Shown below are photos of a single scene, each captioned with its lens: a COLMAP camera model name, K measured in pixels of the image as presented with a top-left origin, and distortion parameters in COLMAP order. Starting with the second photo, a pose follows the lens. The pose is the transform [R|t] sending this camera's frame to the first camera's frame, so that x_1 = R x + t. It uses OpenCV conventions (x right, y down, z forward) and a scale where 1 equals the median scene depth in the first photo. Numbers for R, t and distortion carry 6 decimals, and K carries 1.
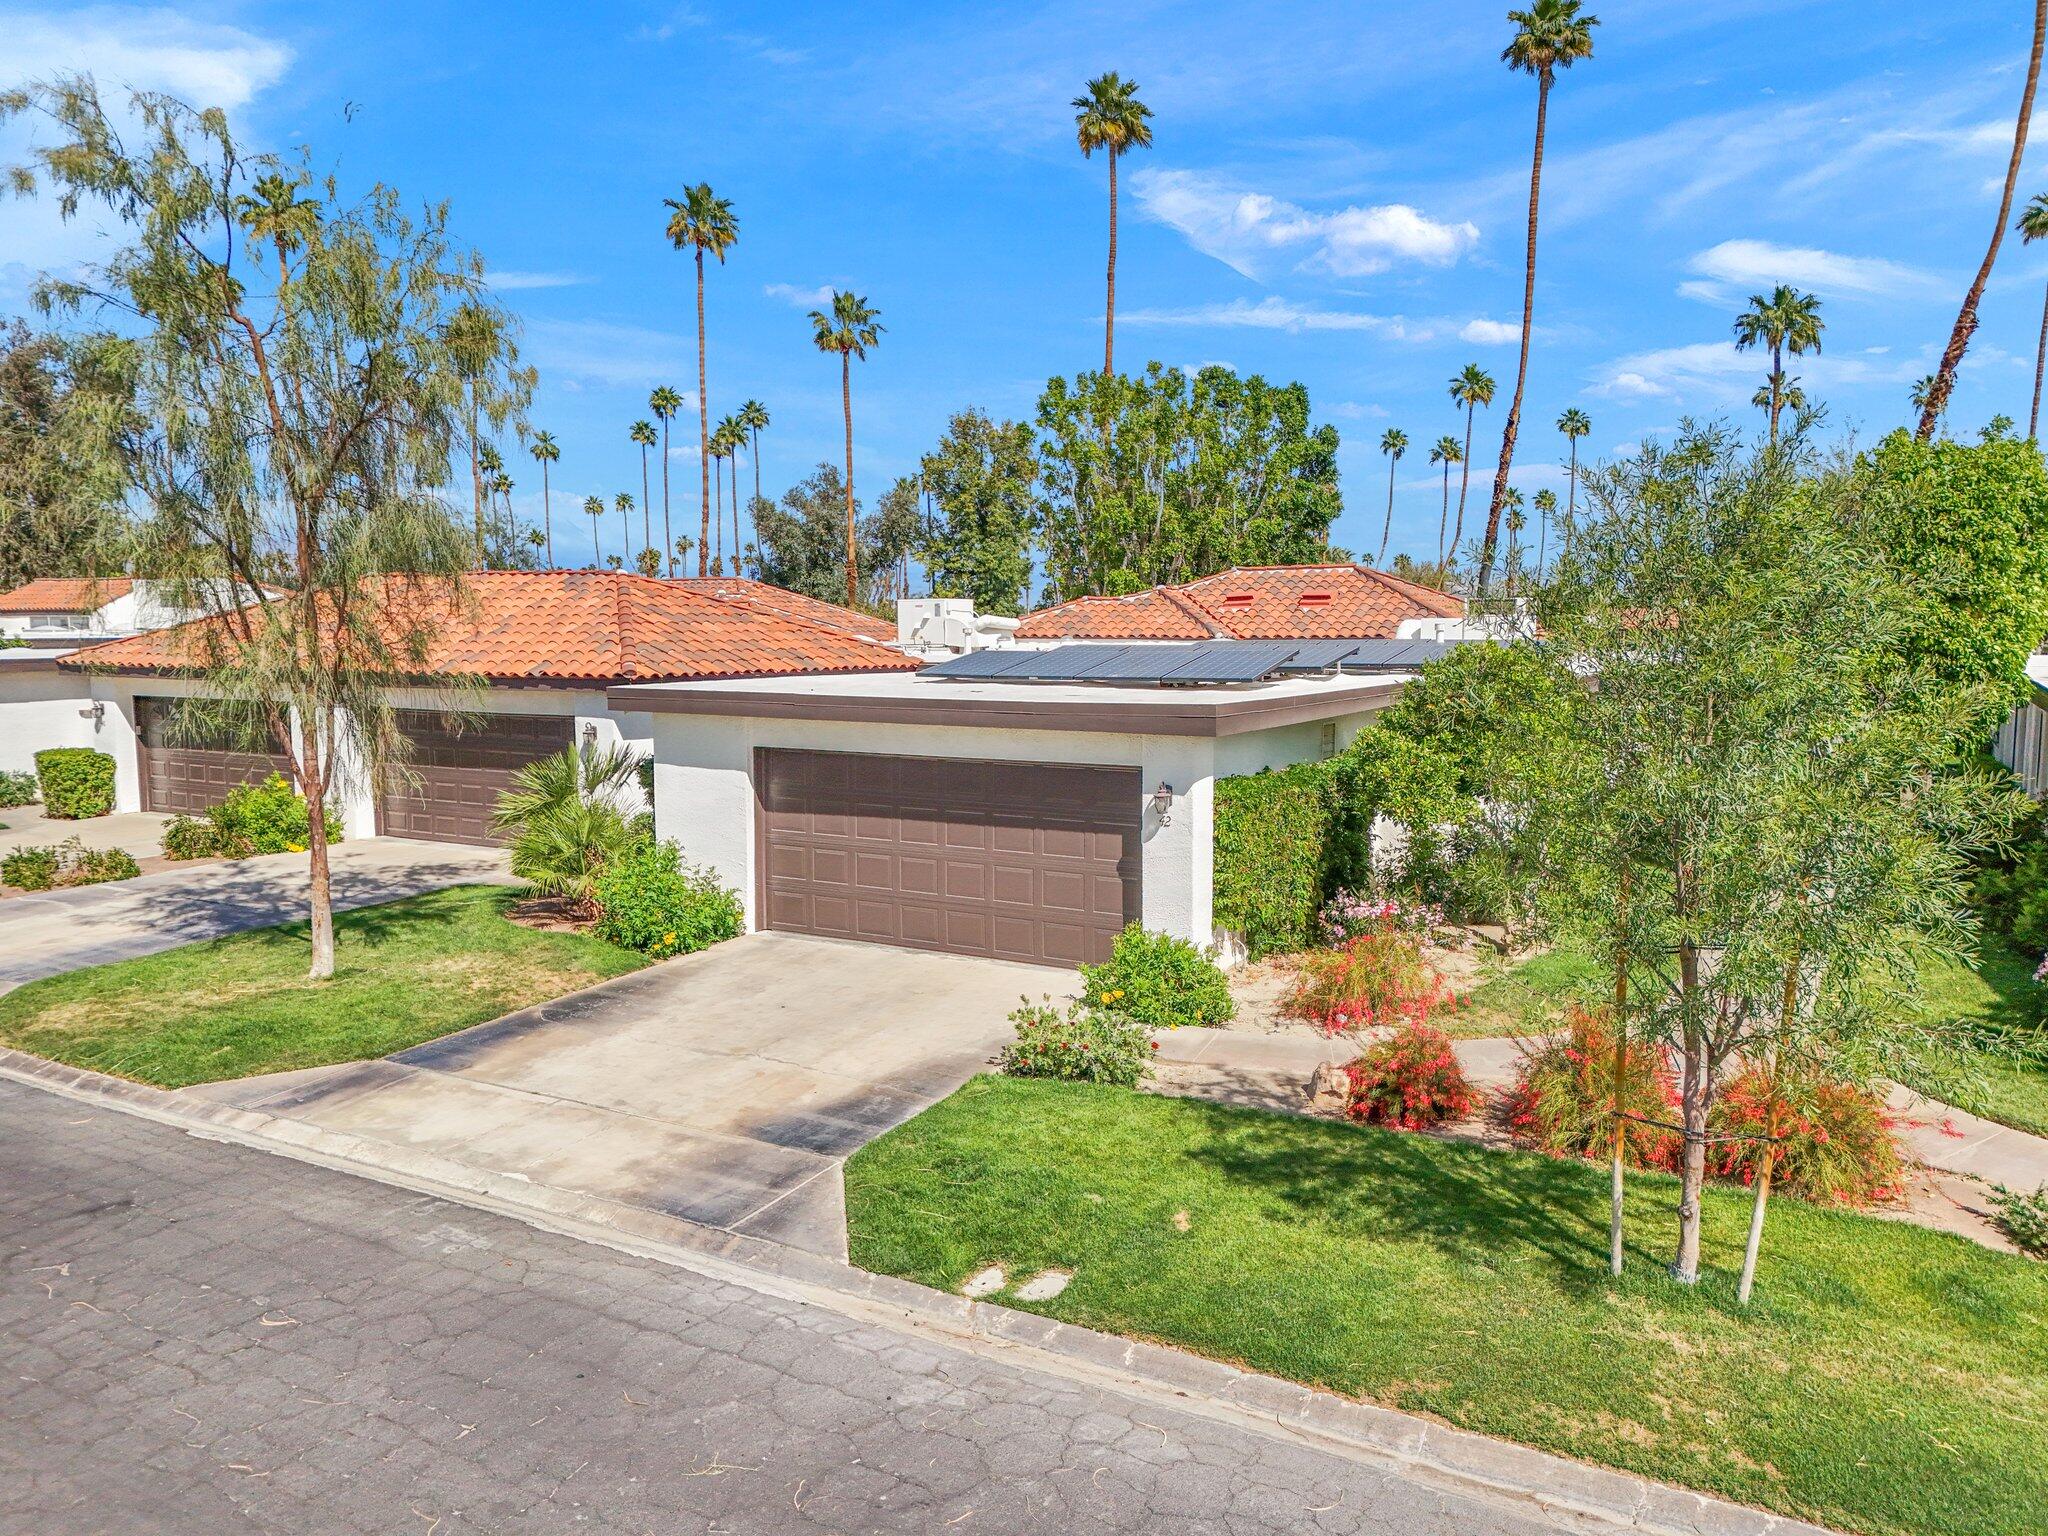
lens RADIAL K [[1468.4, 0, 1021.3], [0, 1468.4, 768.5], [0, 0, 1]] dist [0.047039, -0.021424]
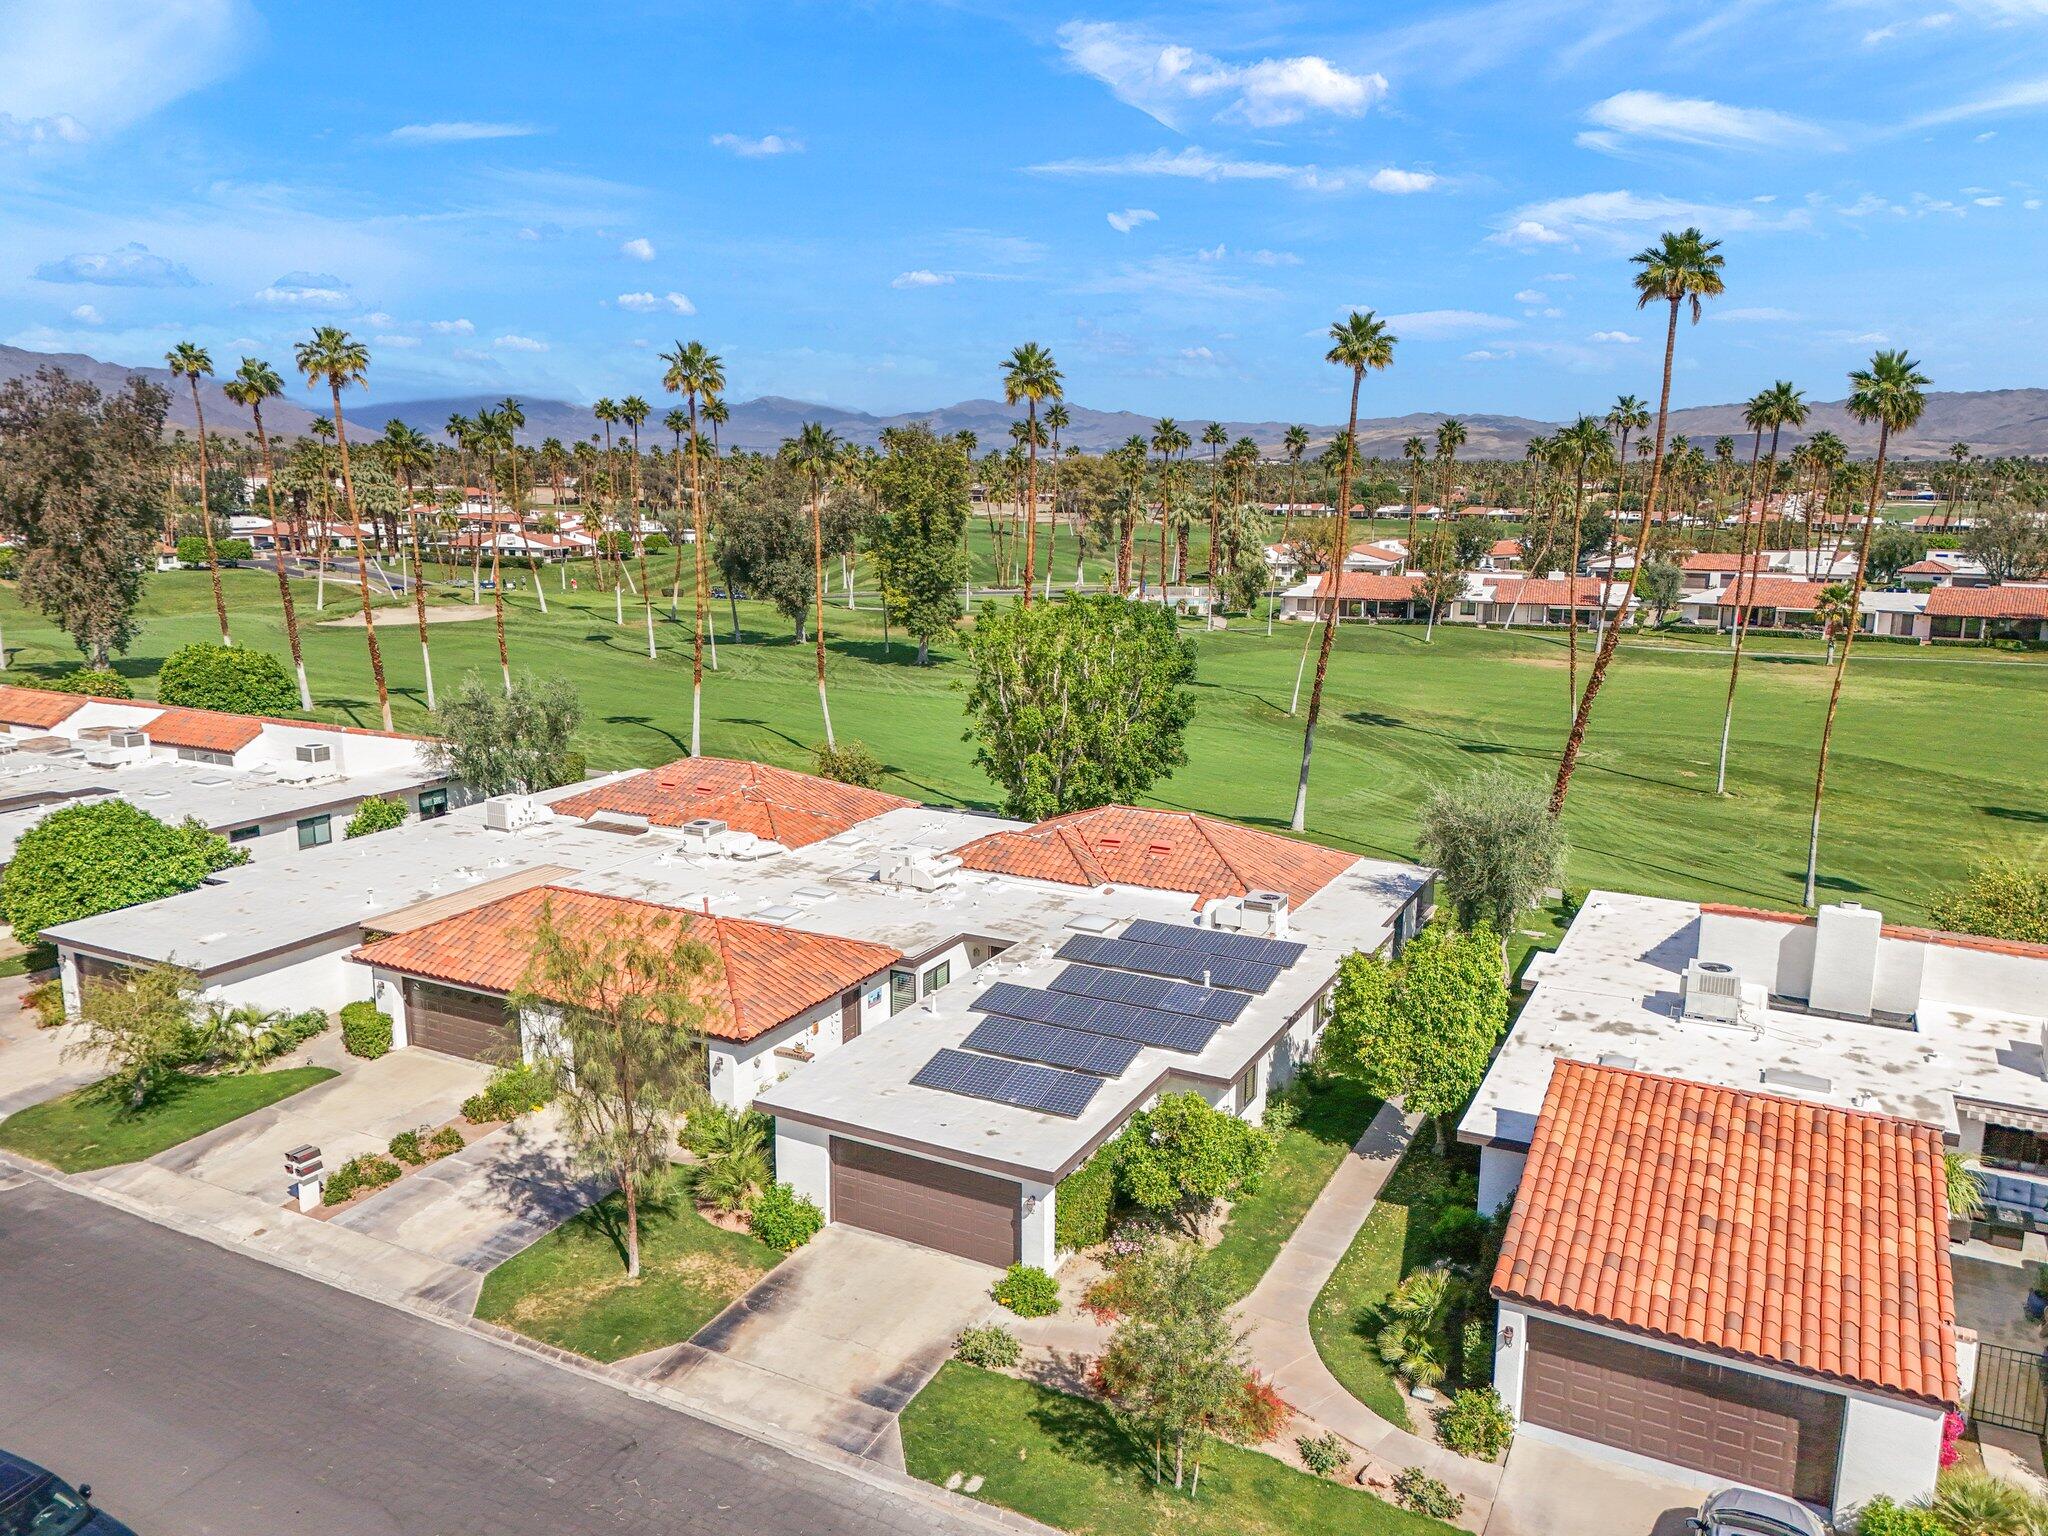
lens RADIAL K [[1468.4, 0, 1023.8], [0, 1468.4, 768.5], [0, 0, 1]] dist [0.047039, -0.021424]
pose [[0.999000, 0.000329, 0.044701, -0.011563], [-0.005080, 0.994329, 0.106222, -0.861485], [-0.044413, -0.106343, 0.993337, -1.116725]]
